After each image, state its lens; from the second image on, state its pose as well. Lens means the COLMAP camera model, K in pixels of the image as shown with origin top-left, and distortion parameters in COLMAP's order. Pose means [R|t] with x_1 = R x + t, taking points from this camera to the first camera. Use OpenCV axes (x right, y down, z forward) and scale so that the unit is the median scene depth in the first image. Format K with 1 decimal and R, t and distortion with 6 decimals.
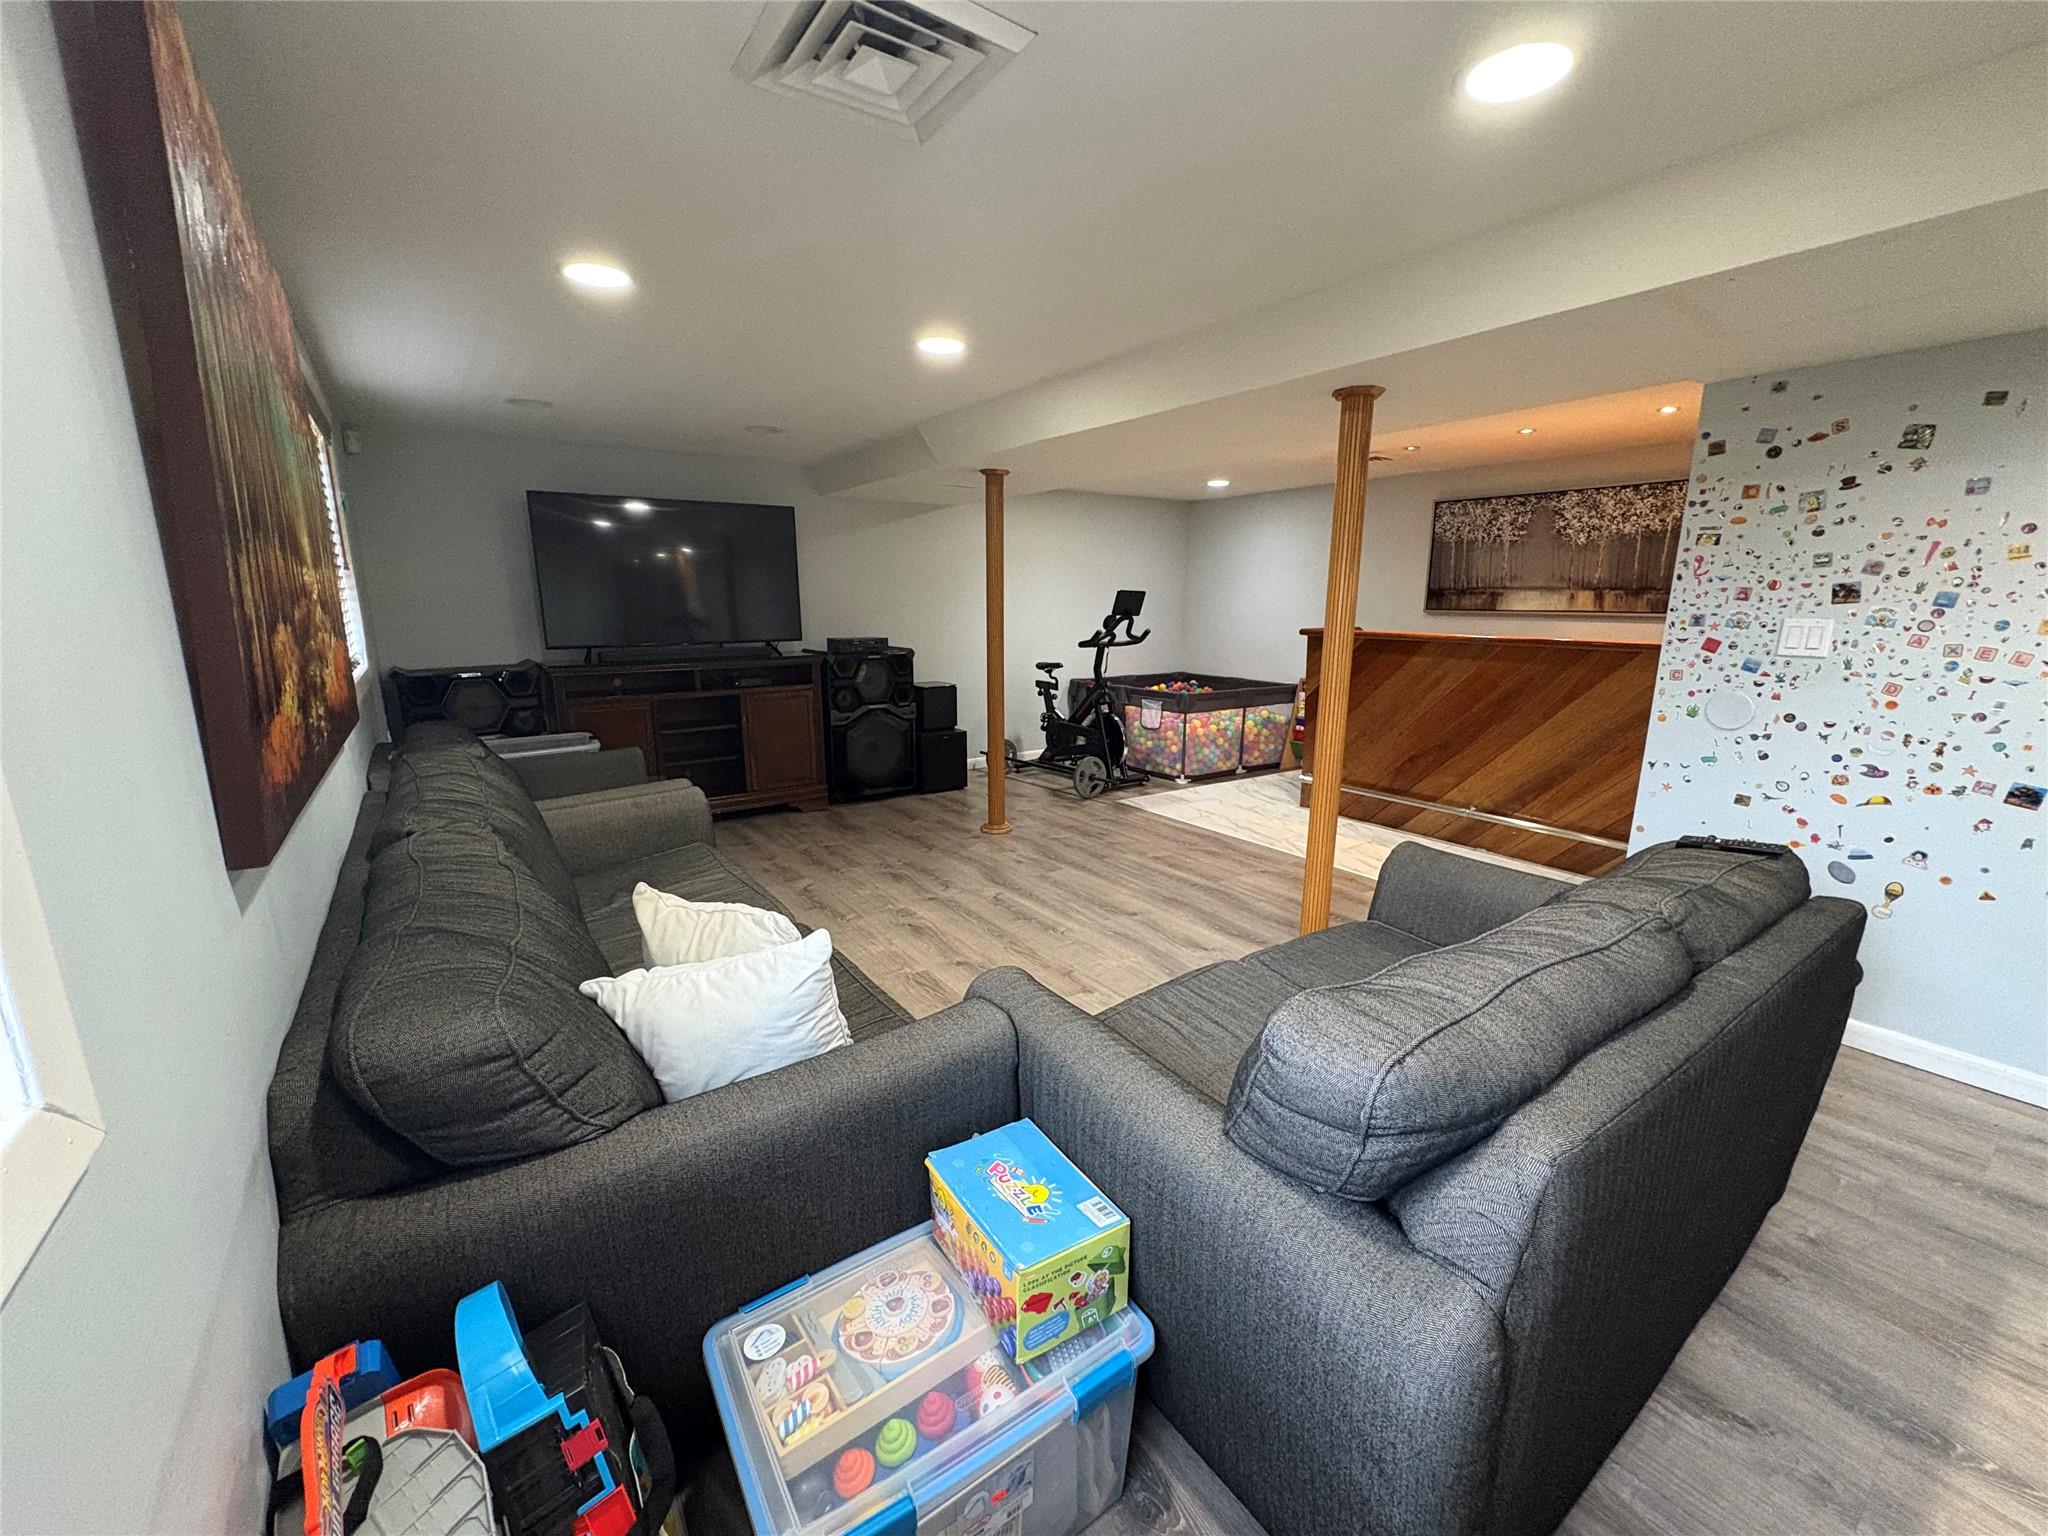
lens RADIAL K [[814.5, 0, 1023.4], [0, 814.5, 766.5], [0, 0, 1]] dist [-0.000932, 0.000635]
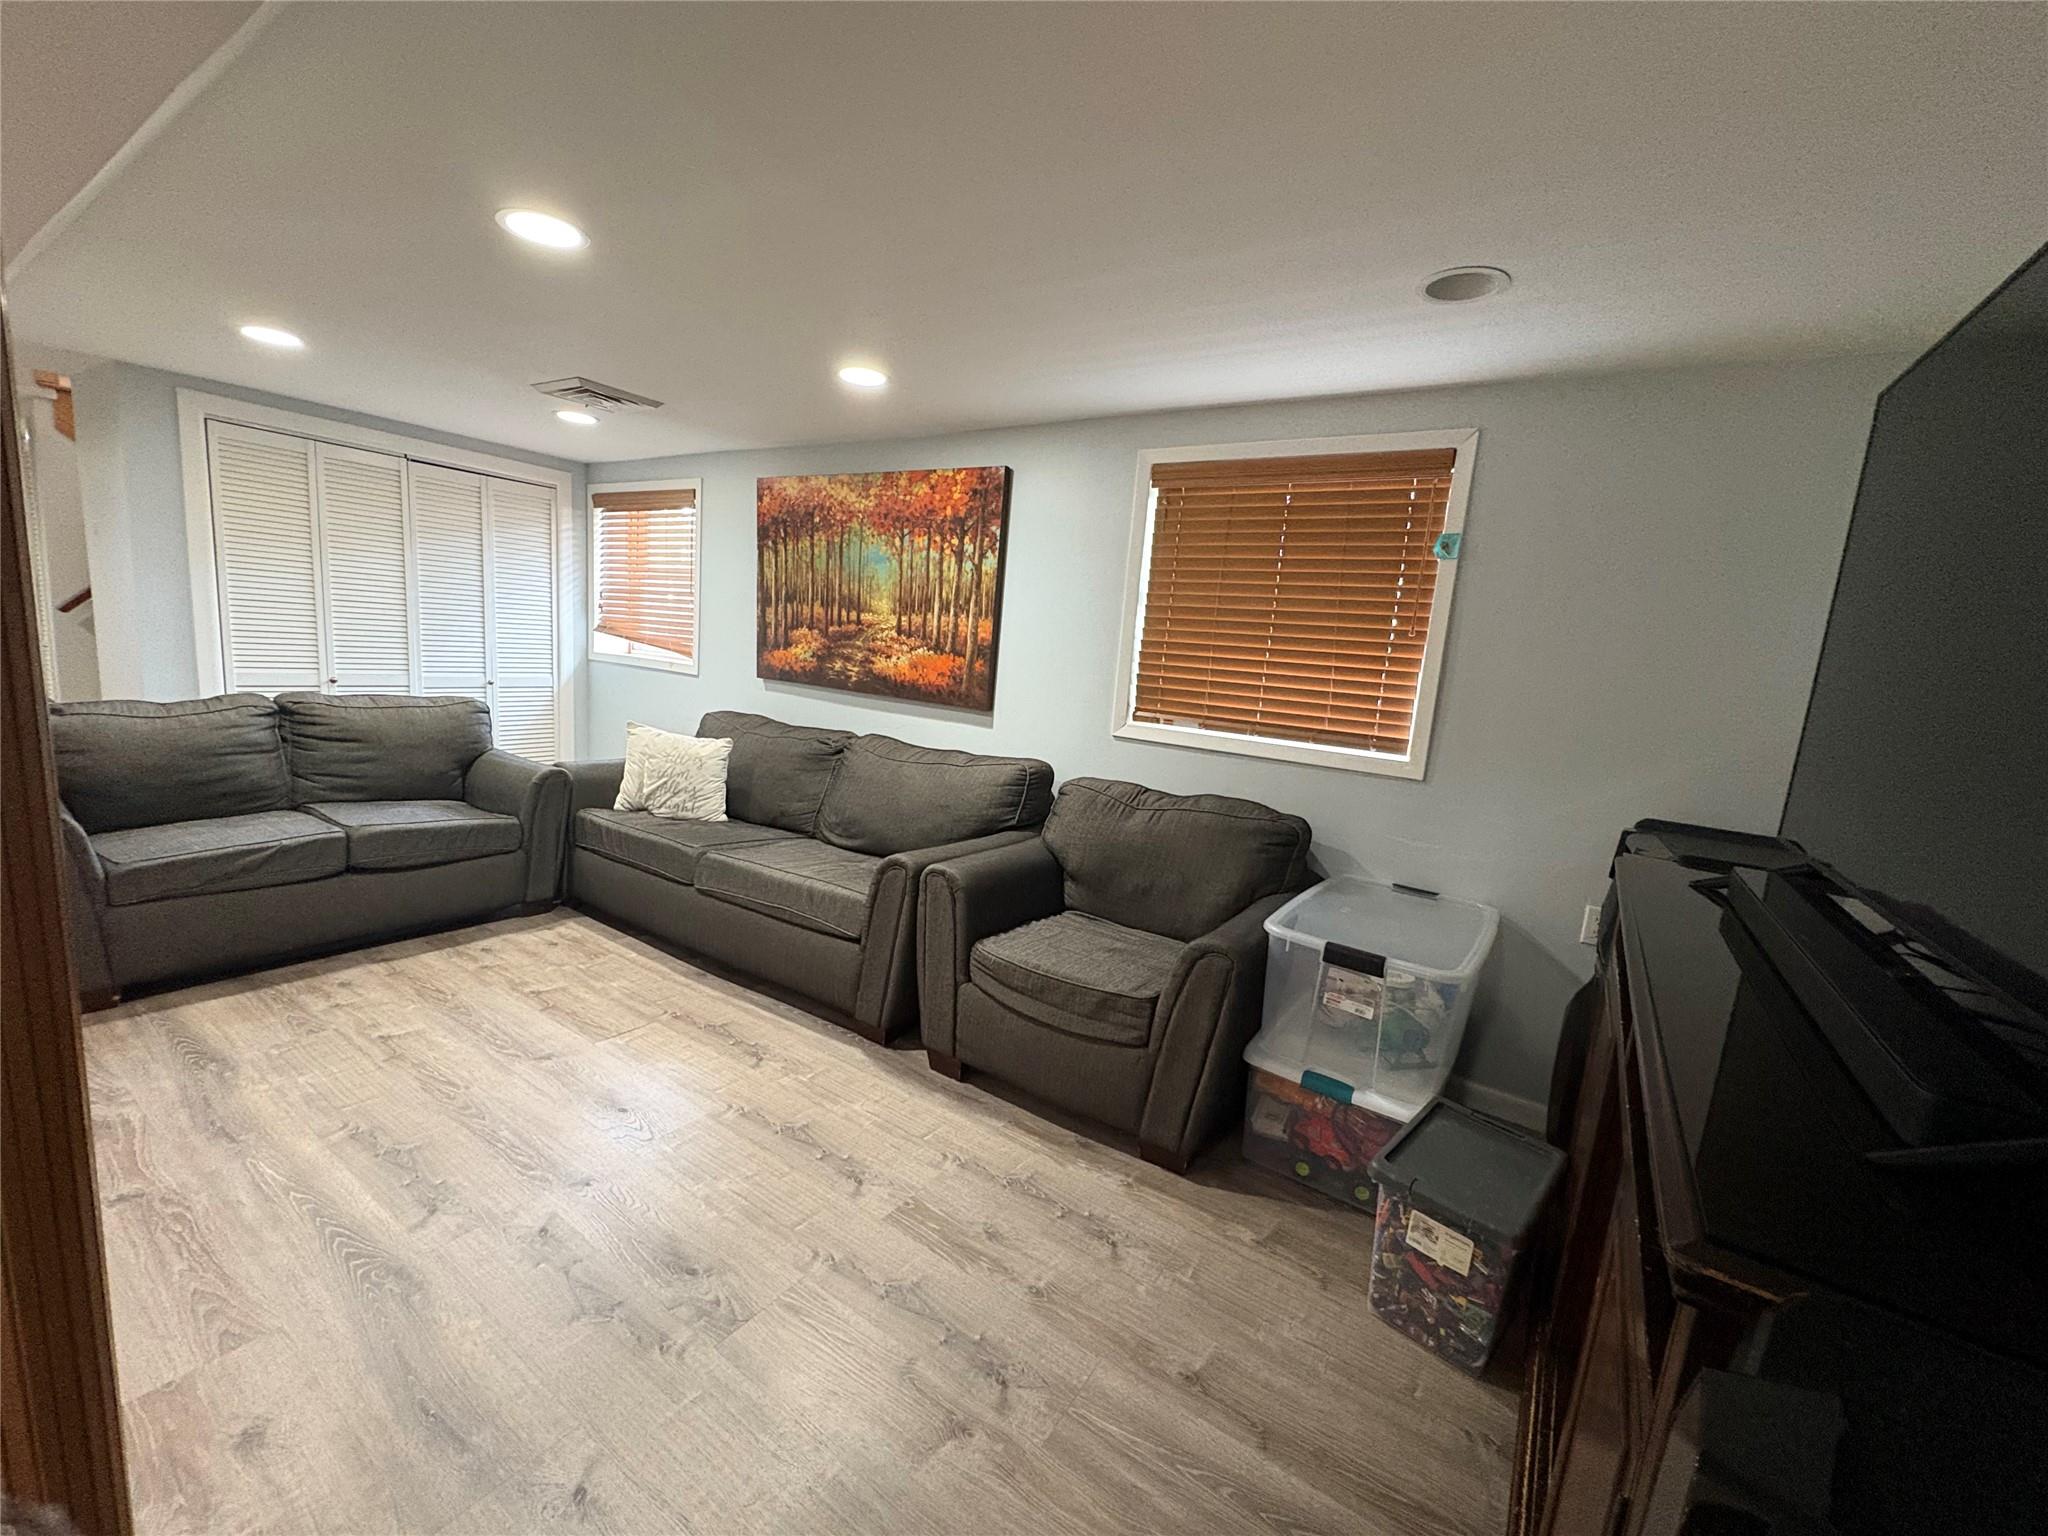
lens RADIAL K [[814.5, 0, 1032.0], [0, 814.5, 774.2], [0, 0, 1]] dist [-0.000932, 0.000635]
pose [[-0.929452, -0.015497, -0.368619, -0.126214], [-0.152478, 0.925934, 0.345537, -0.205902], [0.335962, 0.377366, -0.862974, 0.997633]]
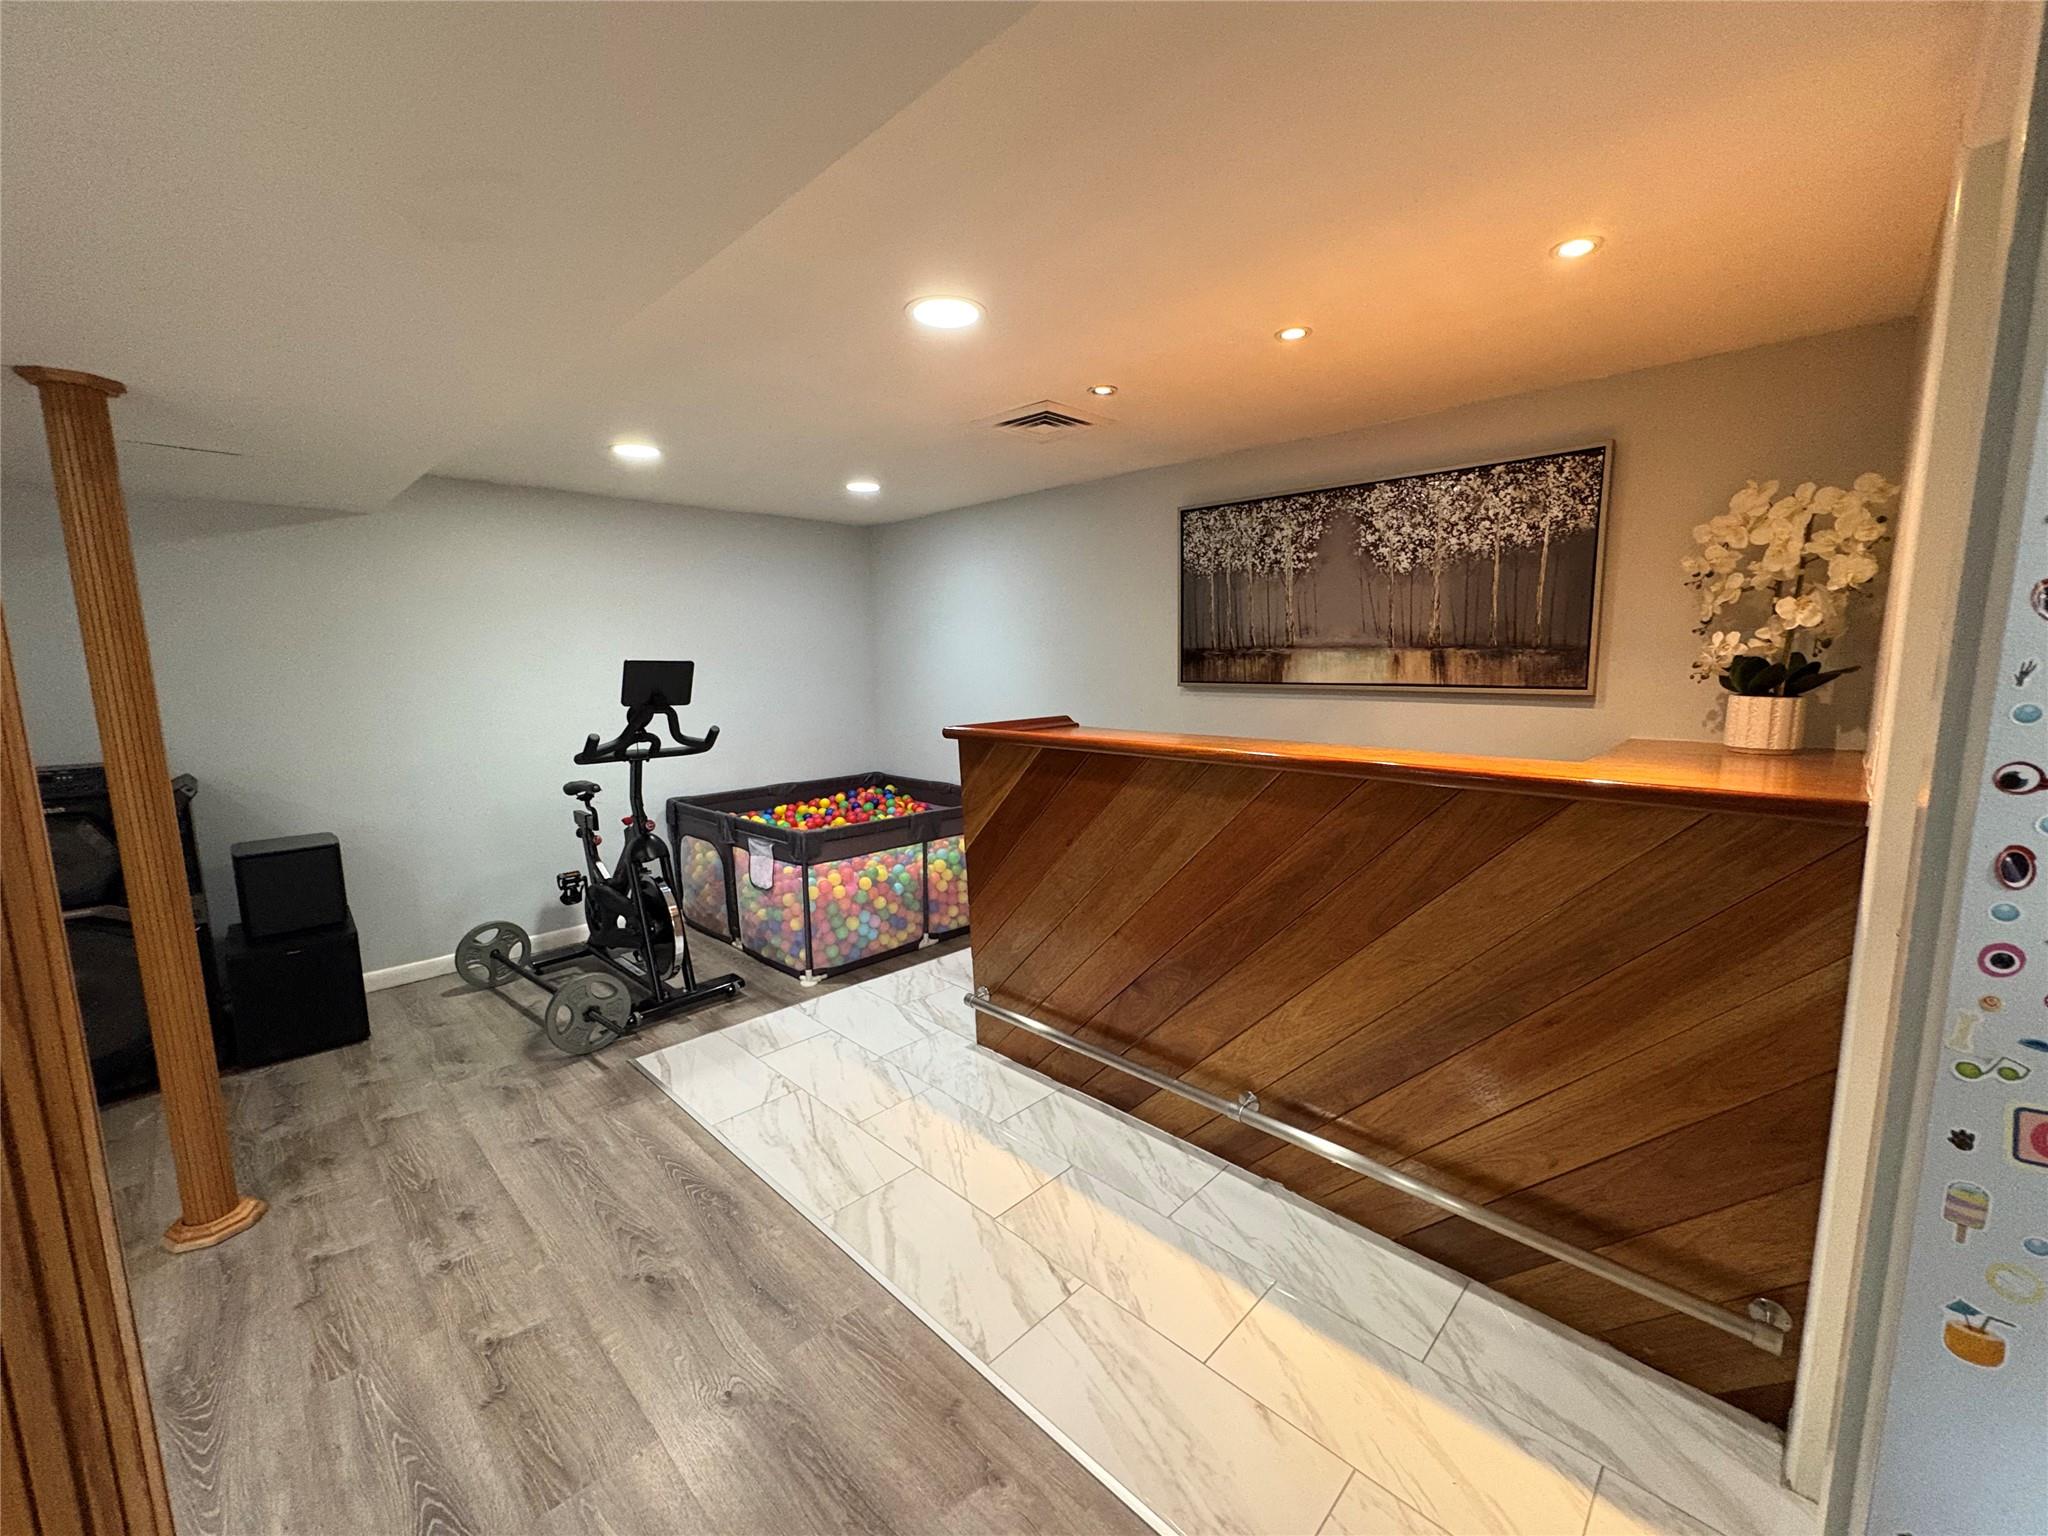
lens RADIAL K [[814.5, 0, 1022.3], [0, 814.5, 773.3], [0, 0, 1]] dist [-0.000932, 0.000635]
pose [[0.983940, -0.040635, 0.173810, 0.284769], [0.051554, 0.996939, -0.058776, -0.100077], [-0.170890, 0.066793, 0.983024, 0.445235]]
